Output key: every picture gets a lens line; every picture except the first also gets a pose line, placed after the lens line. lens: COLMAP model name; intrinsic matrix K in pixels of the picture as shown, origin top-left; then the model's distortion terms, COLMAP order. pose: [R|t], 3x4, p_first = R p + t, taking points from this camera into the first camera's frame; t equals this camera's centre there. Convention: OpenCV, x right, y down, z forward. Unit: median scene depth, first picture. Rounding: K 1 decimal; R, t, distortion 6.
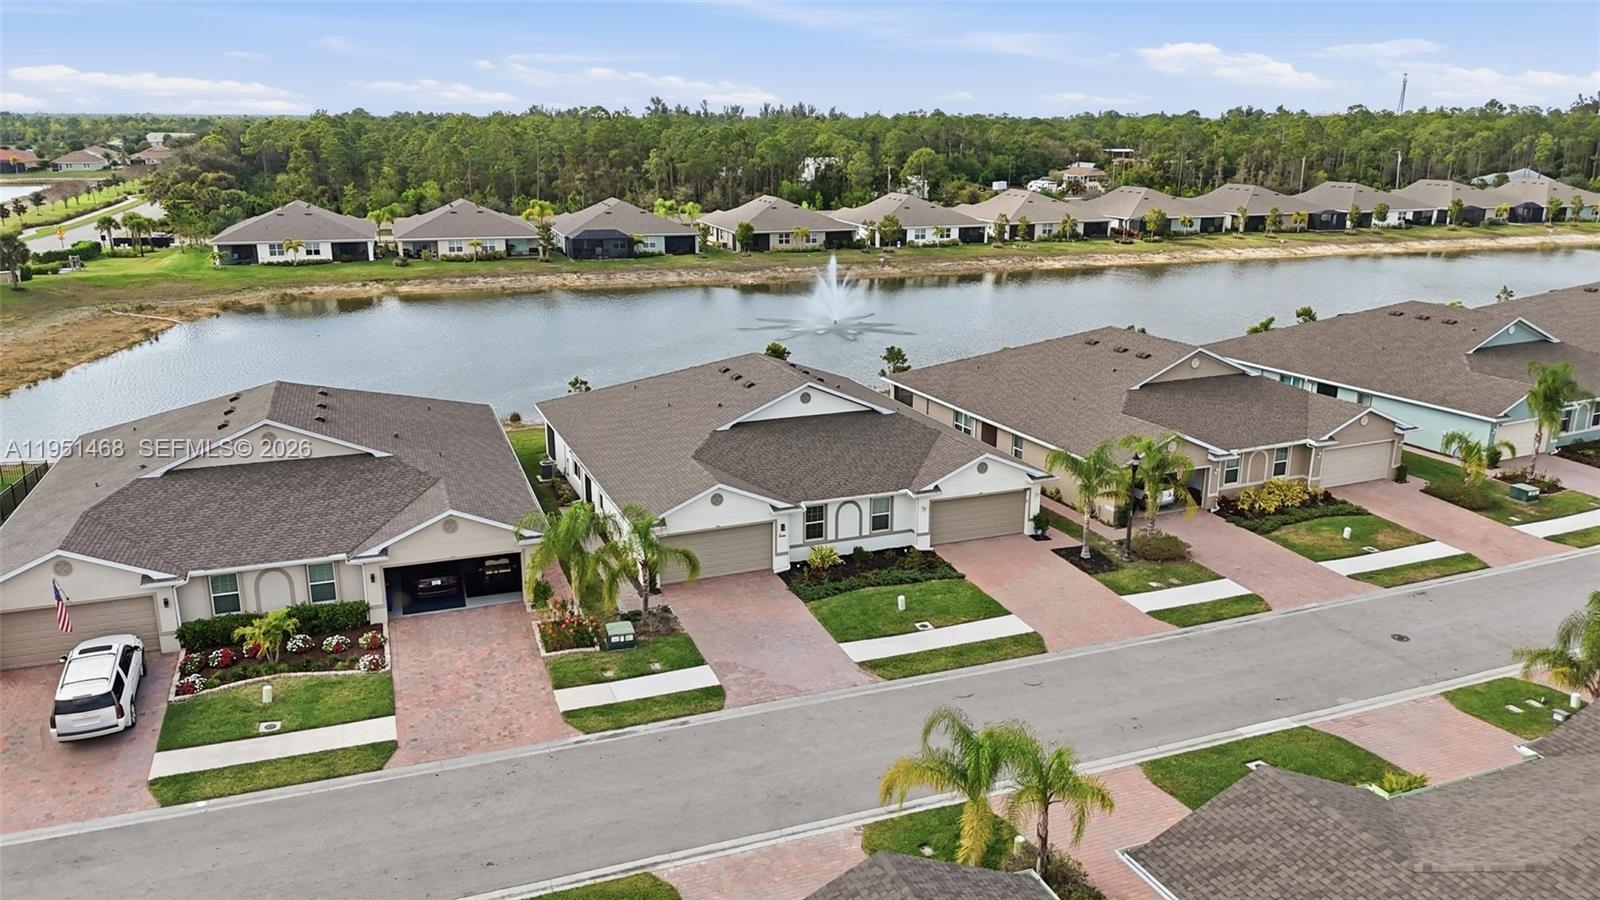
lens RADIAL K [[1156.7, 0, 800.0], [0, 1156.7, 450.0], [0, 0, 1]] dist [0.040013, -0.000540]
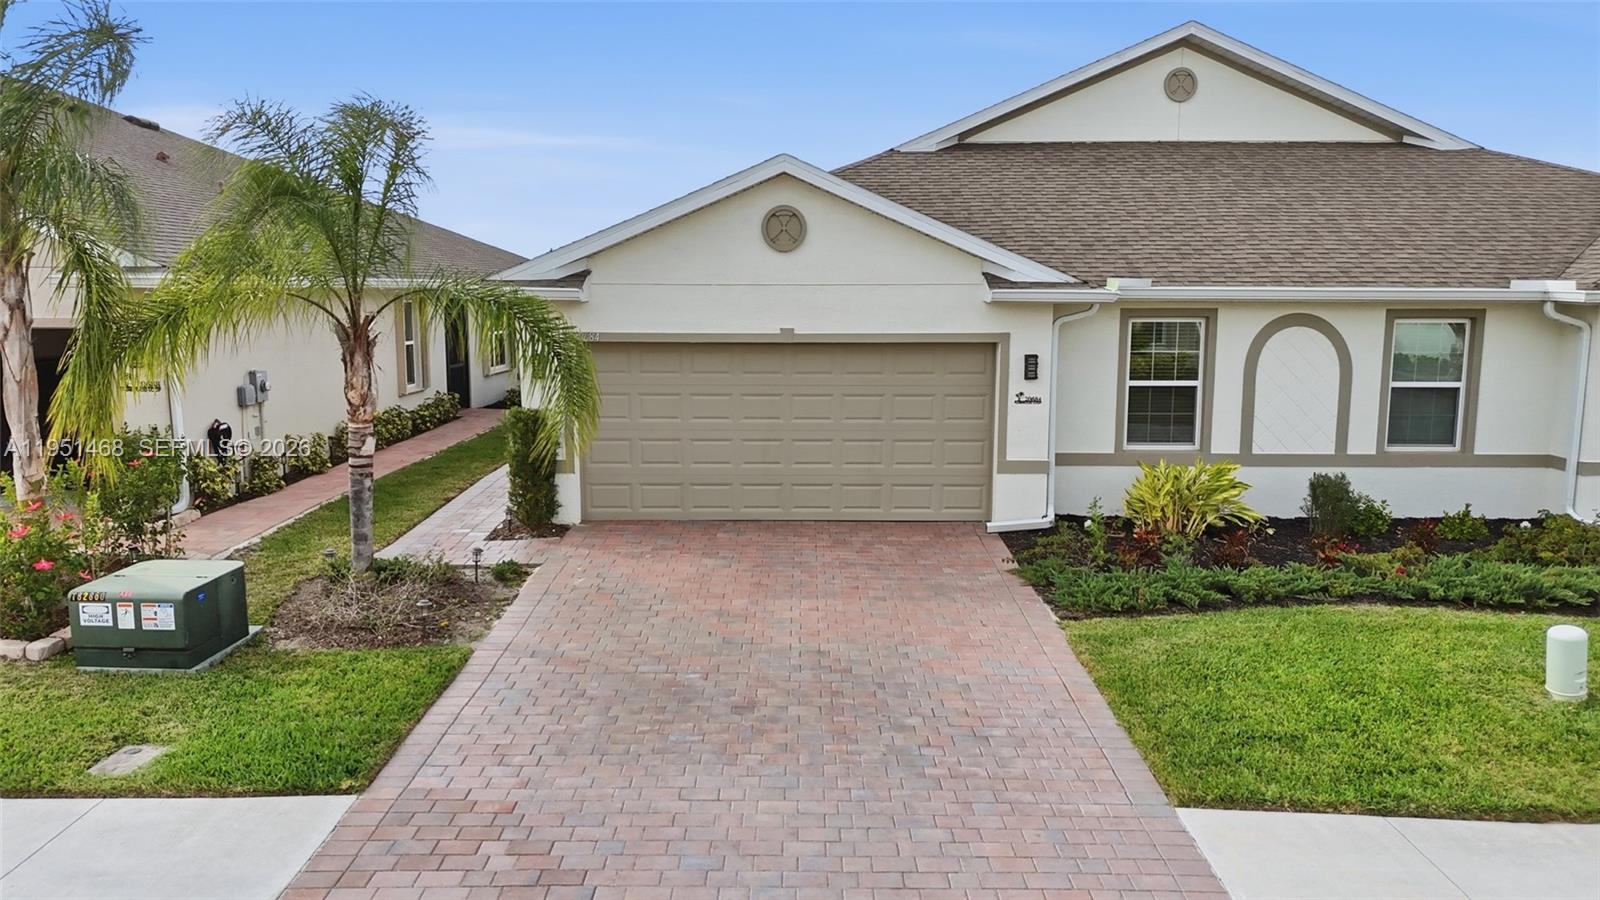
lens RADIAL K [[1156.7, 0, 800.0], [0, 1156.7, 450.0], [0, 0, 1]] dist [0.040013, -0.000540]
pose [[0.925781, 0.047920, -0.375010, 0.038372], [-0.102599, 0.986554, -0.127220, 0.126057], [0.363871, 0.156253, 0.918250, 0.719651]]
